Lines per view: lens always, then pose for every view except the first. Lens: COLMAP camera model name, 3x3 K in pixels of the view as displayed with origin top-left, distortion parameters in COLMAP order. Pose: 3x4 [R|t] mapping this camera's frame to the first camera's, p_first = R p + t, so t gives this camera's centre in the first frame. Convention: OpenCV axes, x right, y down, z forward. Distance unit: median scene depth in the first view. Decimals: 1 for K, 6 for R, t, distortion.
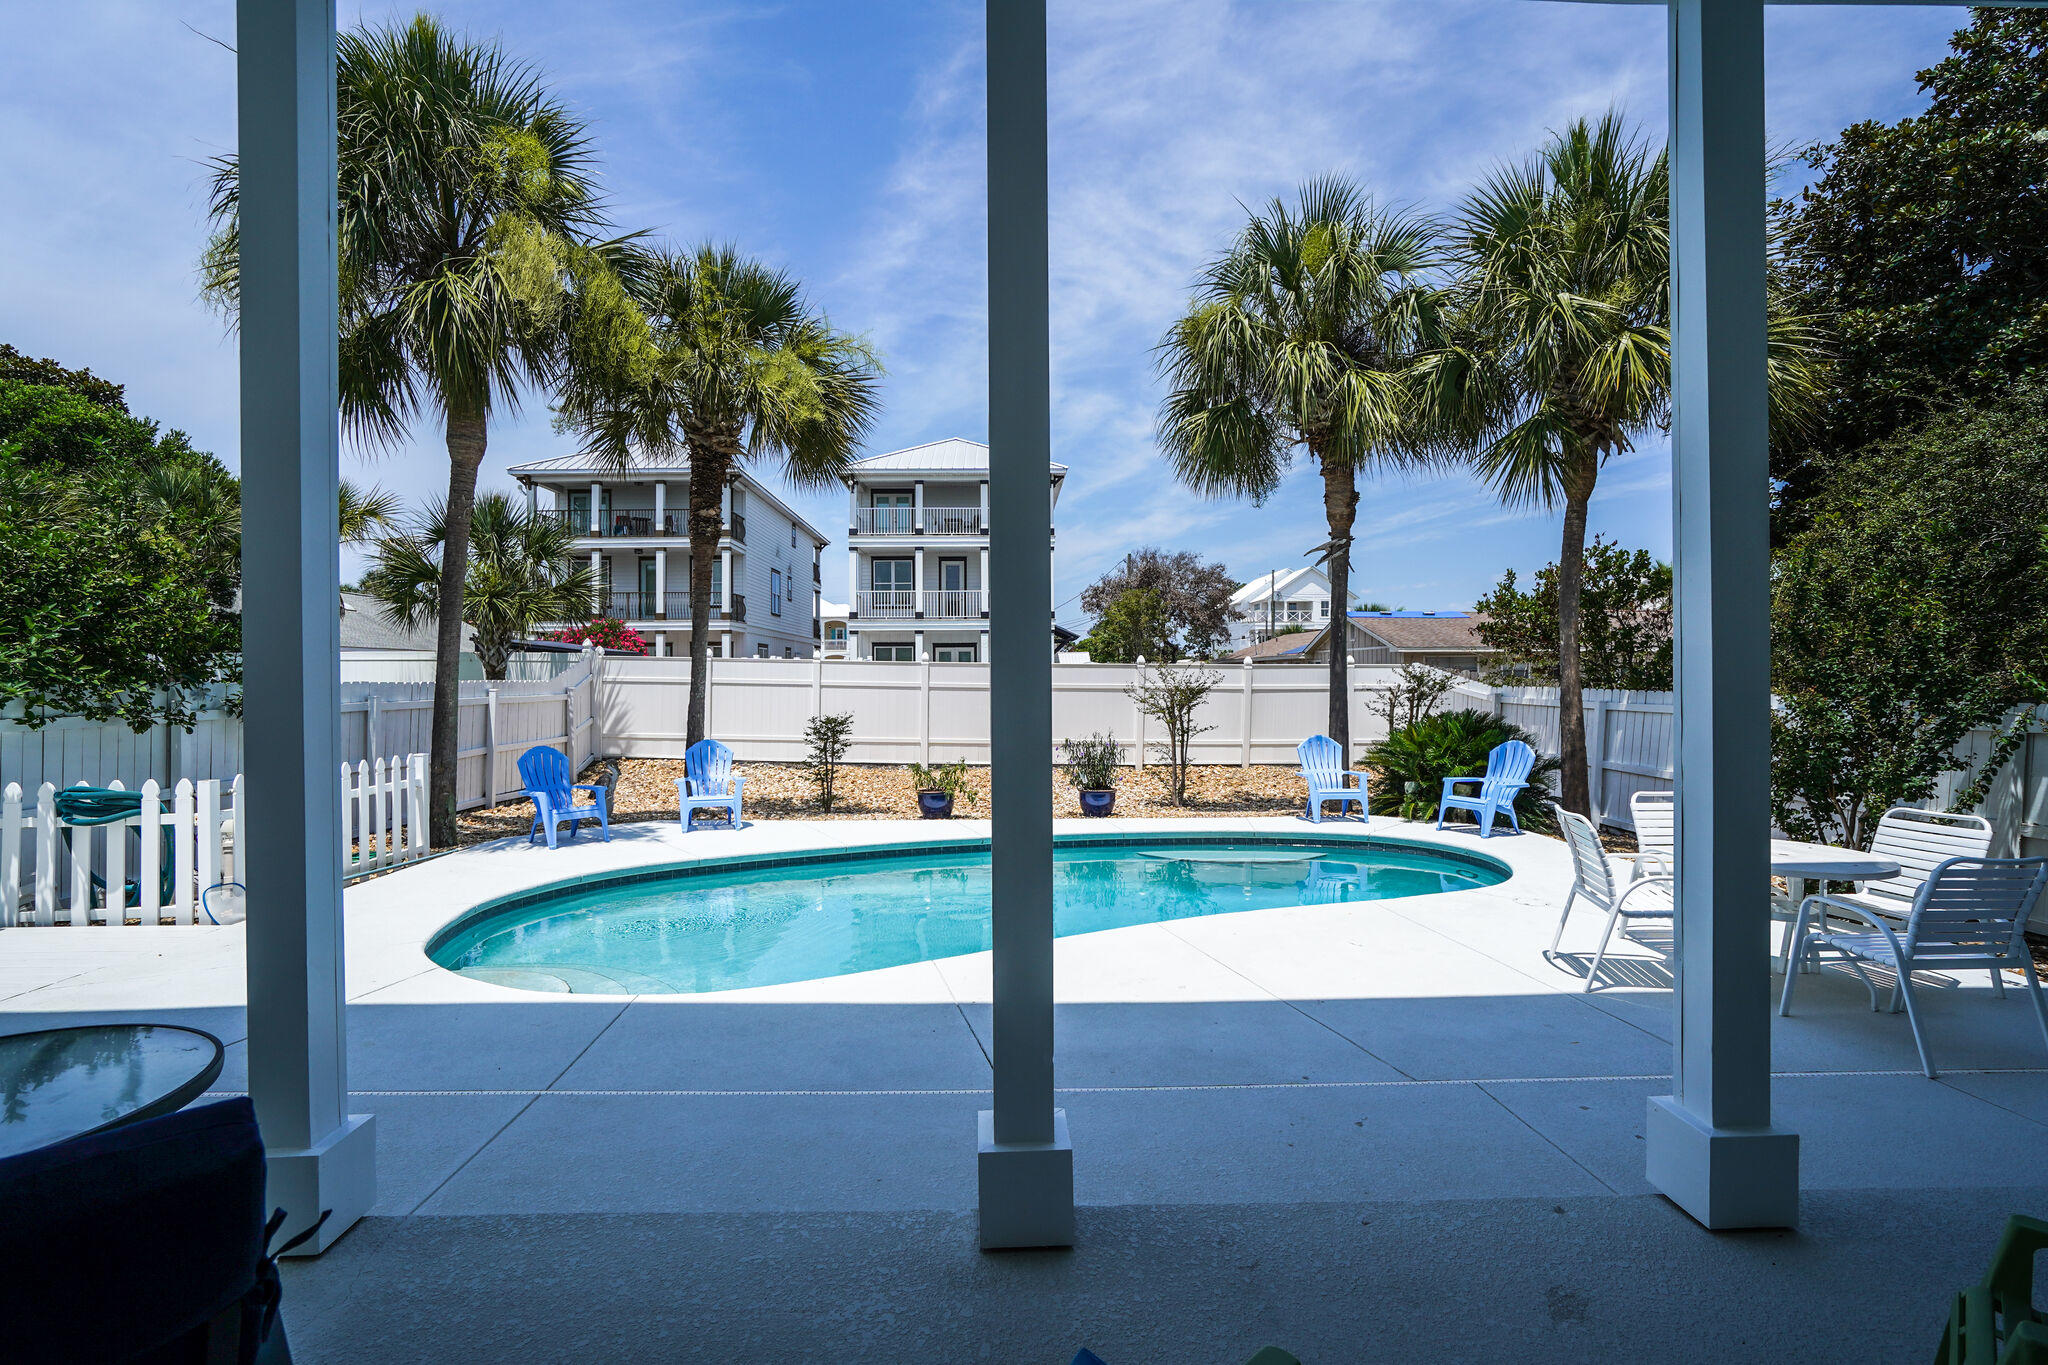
lens RADIAL K [[948.1, 0, 1024.3], [0, 948.1, 672.0], [0, 0, 1]] dist [-0.038075, 0.013919]
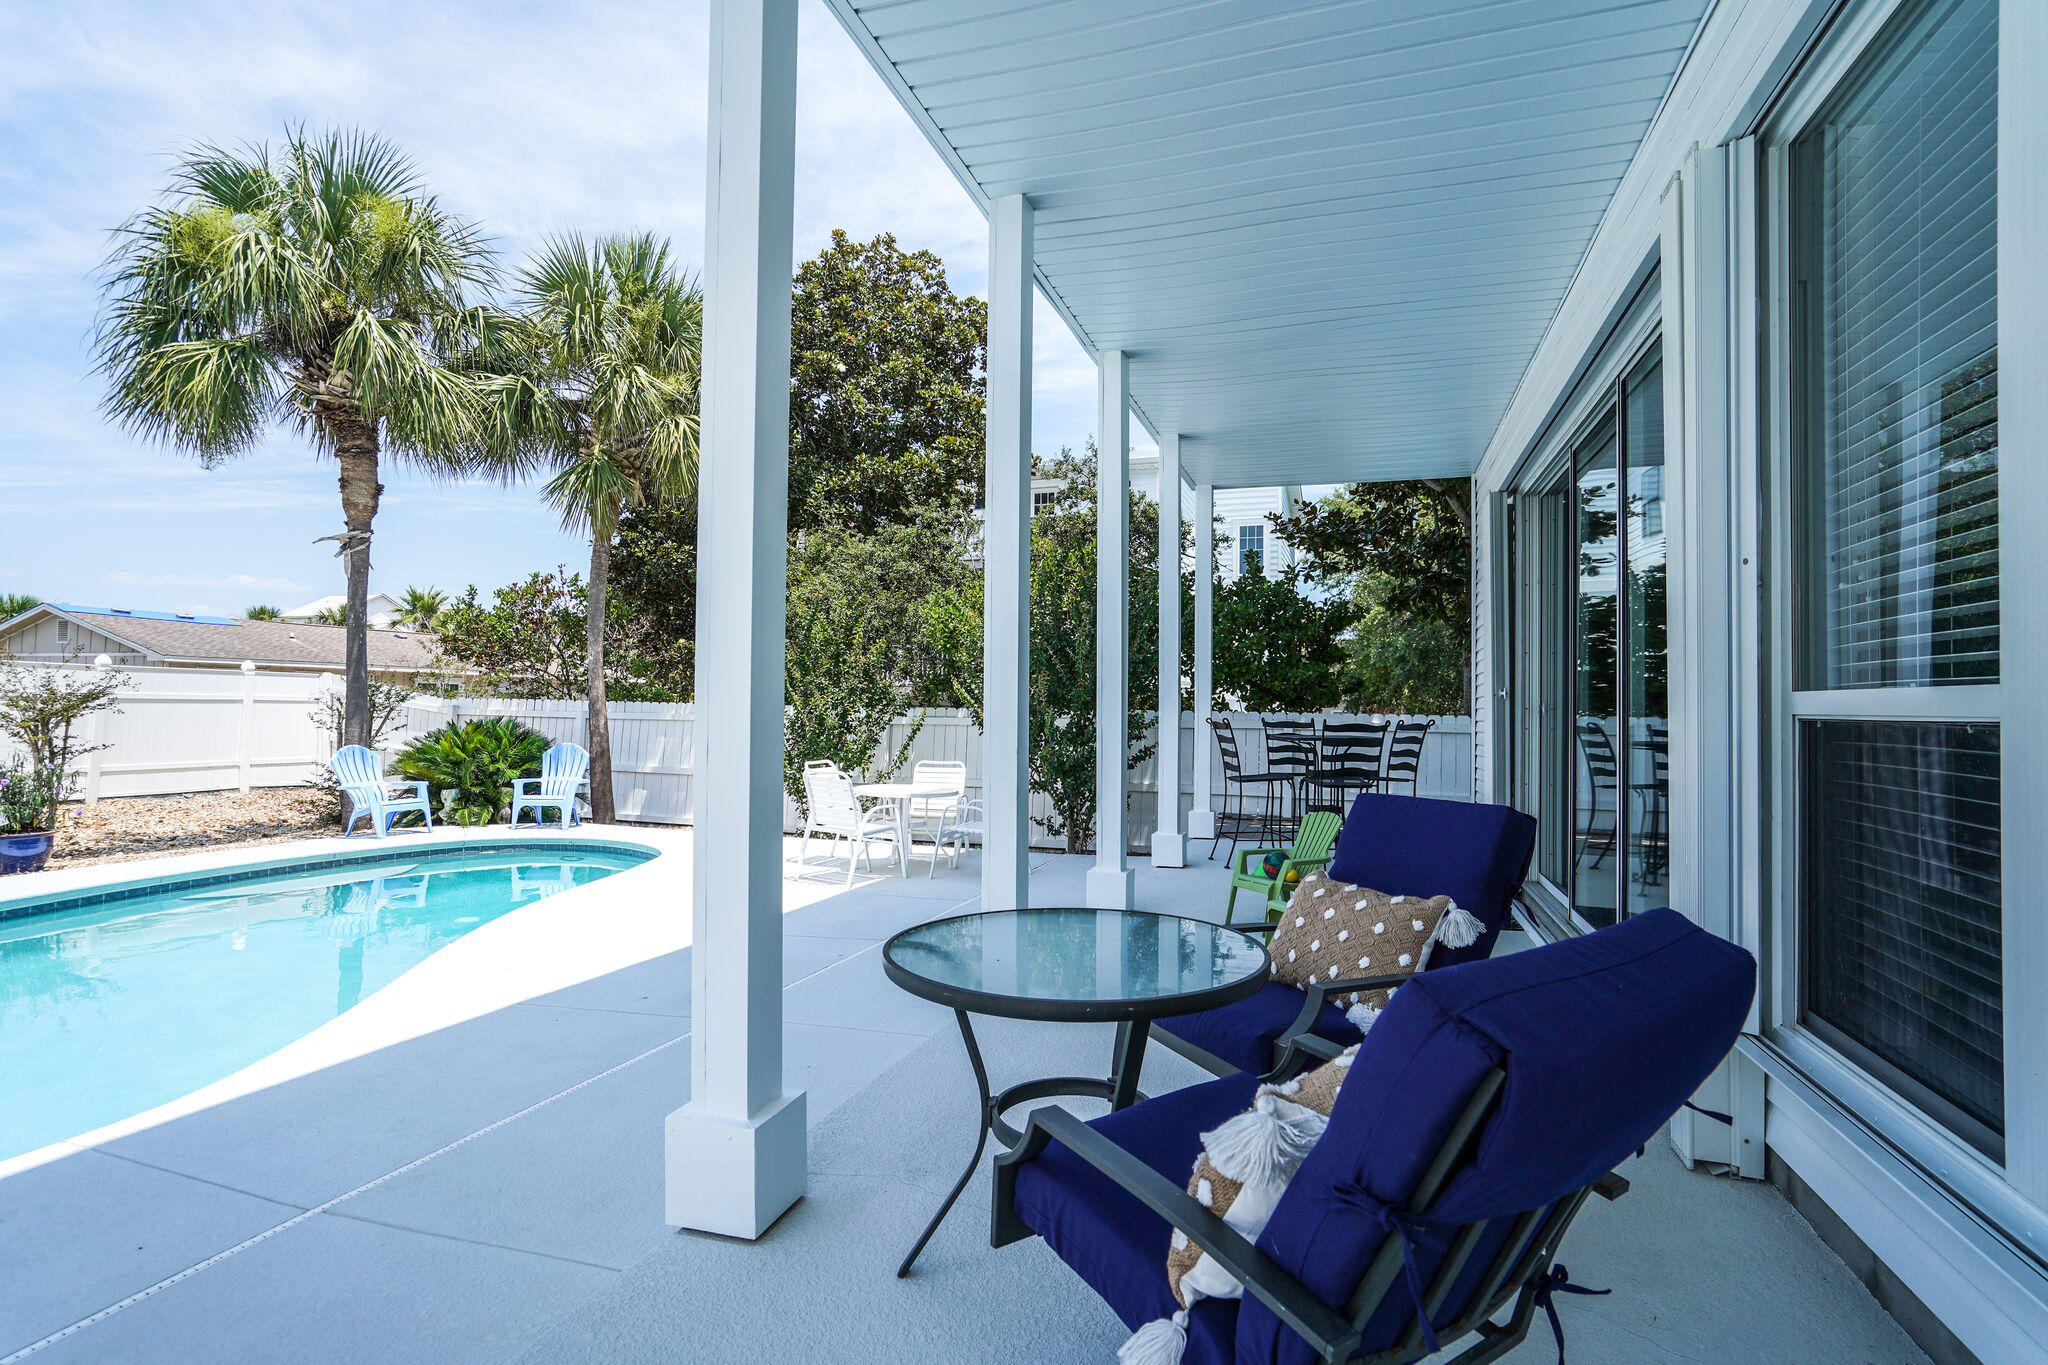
lens RADIAL K [[989.6, 0, 1026.4], [0, 989.6, 688.3], [0, 0, 1]] dist [-0.024768, 0.009085]
pose [[0.350724, 0.027204, 0.936084, -0.272919], [-0.019631, 0.999572, -0.021694, 0.015231], [-0.936273, -0.010767, 0.351108, 0.061570]]
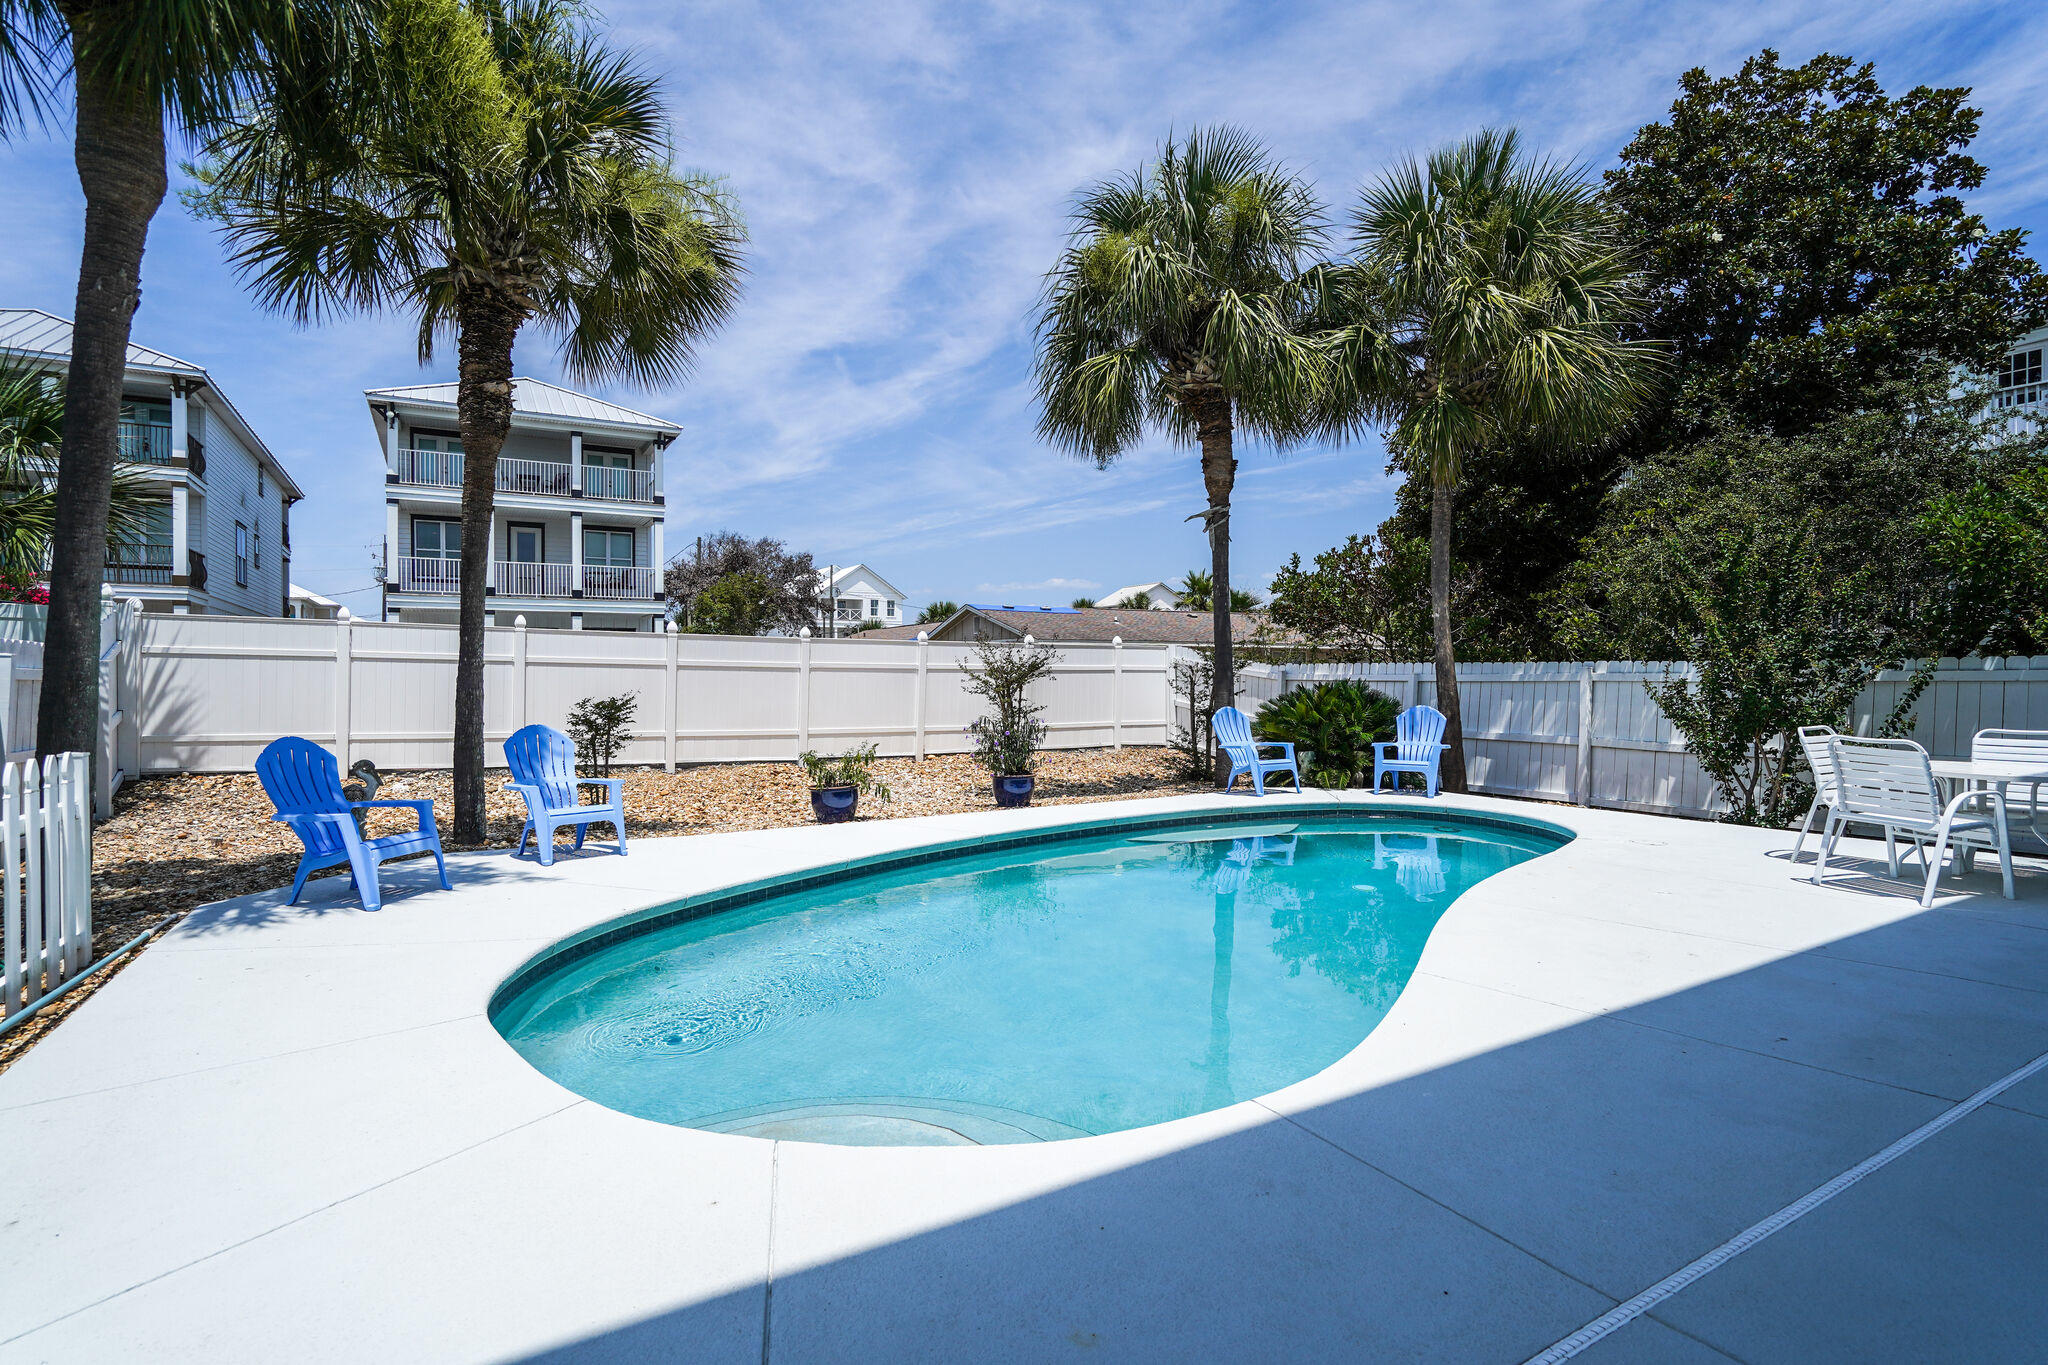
lens RADIAL K [[989.6, 0, 1012.2], [0, 989.6, 683.6], [0, 0, 1]] dist [-0.024768, 0.009085]
pose [[0.883776, -0.002943, 0.467901, -0.280782], [-0.001149, 0.999964, 0.008459, 0.027456], [-0.467908, -0.008013, 0.883741, 0.179363]]
